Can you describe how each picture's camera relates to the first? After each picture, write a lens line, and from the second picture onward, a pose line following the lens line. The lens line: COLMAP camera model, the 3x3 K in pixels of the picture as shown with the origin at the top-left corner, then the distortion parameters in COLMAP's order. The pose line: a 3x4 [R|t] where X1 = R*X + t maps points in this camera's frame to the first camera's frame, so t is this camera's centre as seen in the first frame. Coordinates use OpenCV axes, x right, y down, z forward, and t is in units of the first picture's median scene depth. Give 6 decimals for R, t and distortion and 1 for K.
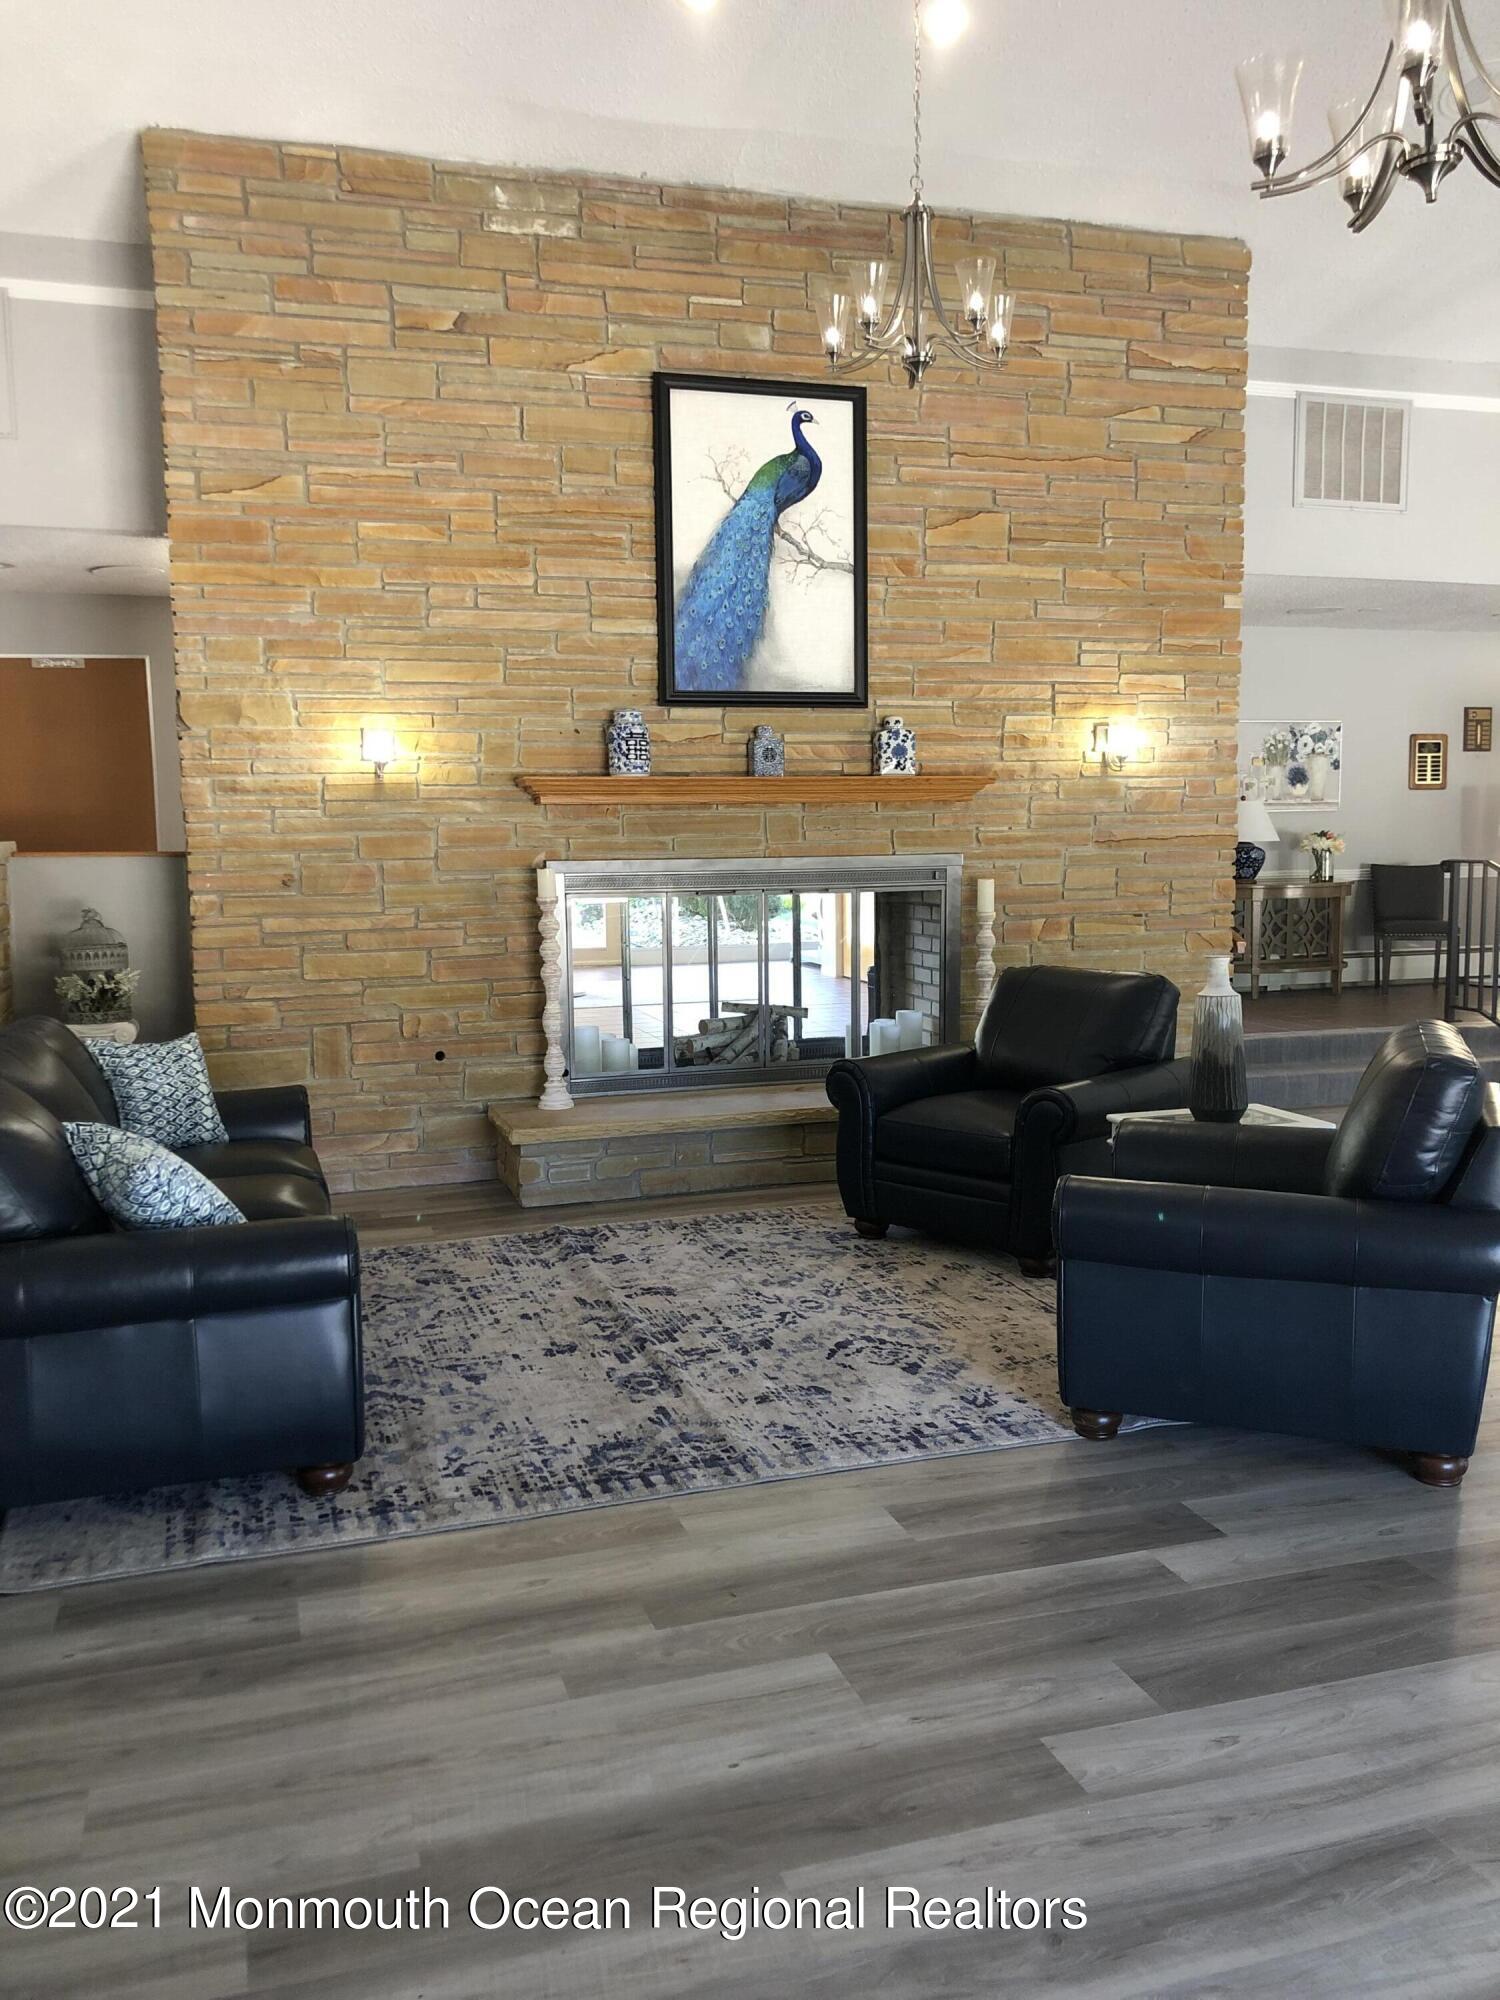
lens RADIAL K [[1665.2, 0, 748.8], [0, 1665.2, 1000.3], [0, 0, 1]] dist [0.003915, -0.010097]
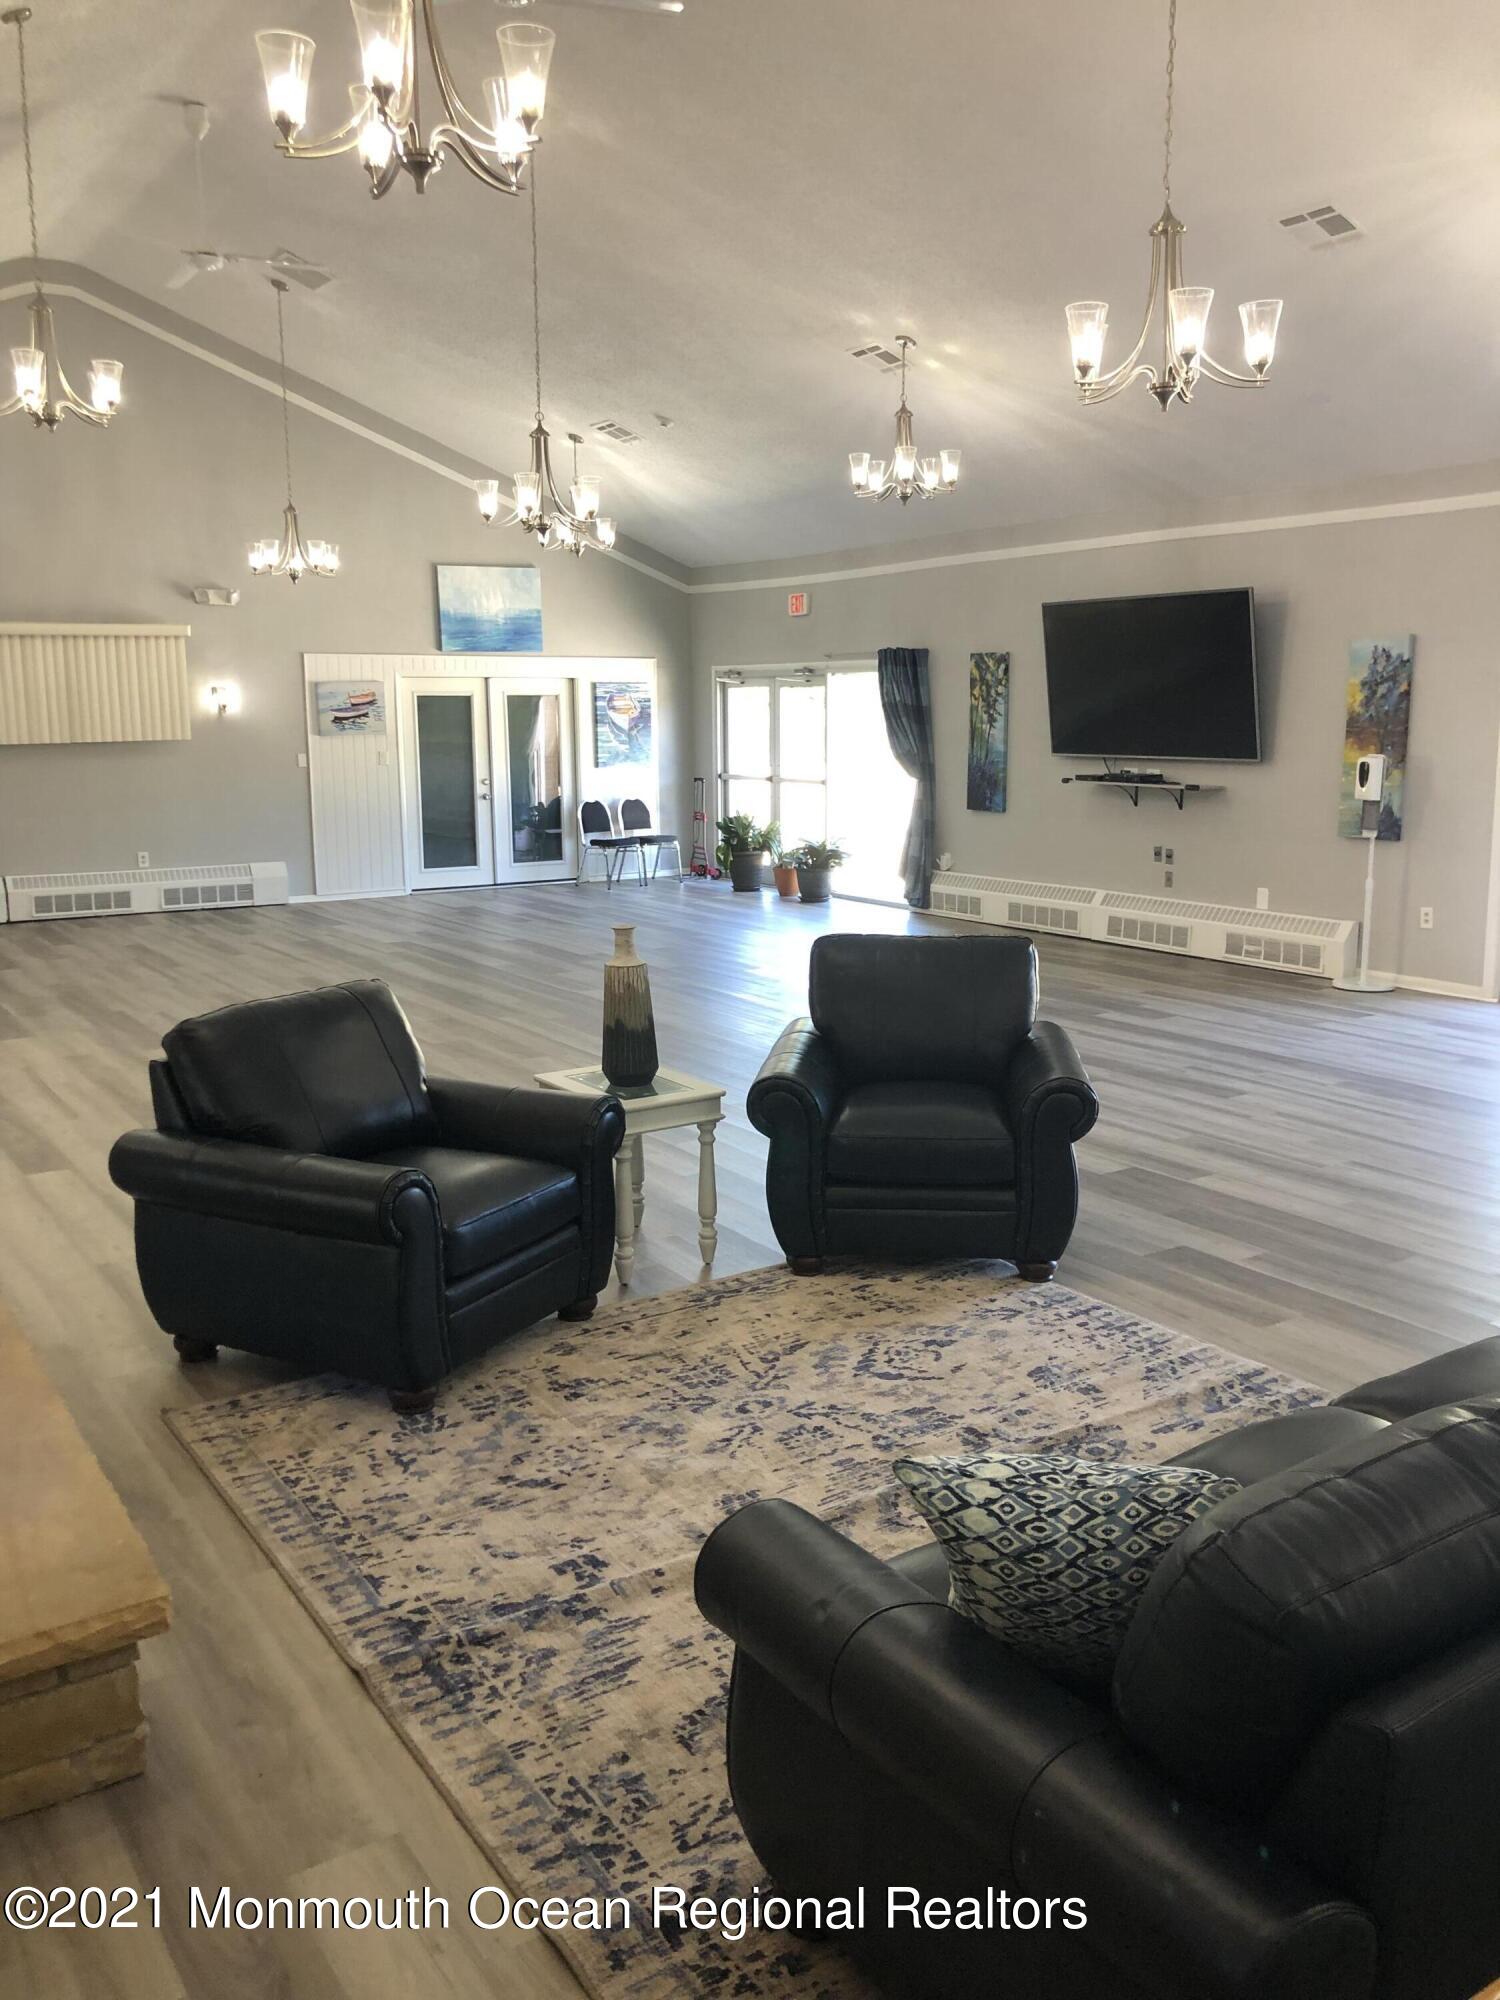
lens RADIAL K [[1665.2, 0, 750.2], [0, 1665.2, 999.2], [0, 0, 1]] dist [0.003915, -0.010097]
pose [[-0.257673, -0.174168, 0.950405, -0.704345], [0.119346, 0.970351, 0.210180, -0.185010], [-0.958833, 0.167584, -0.229248, 1.147903]]
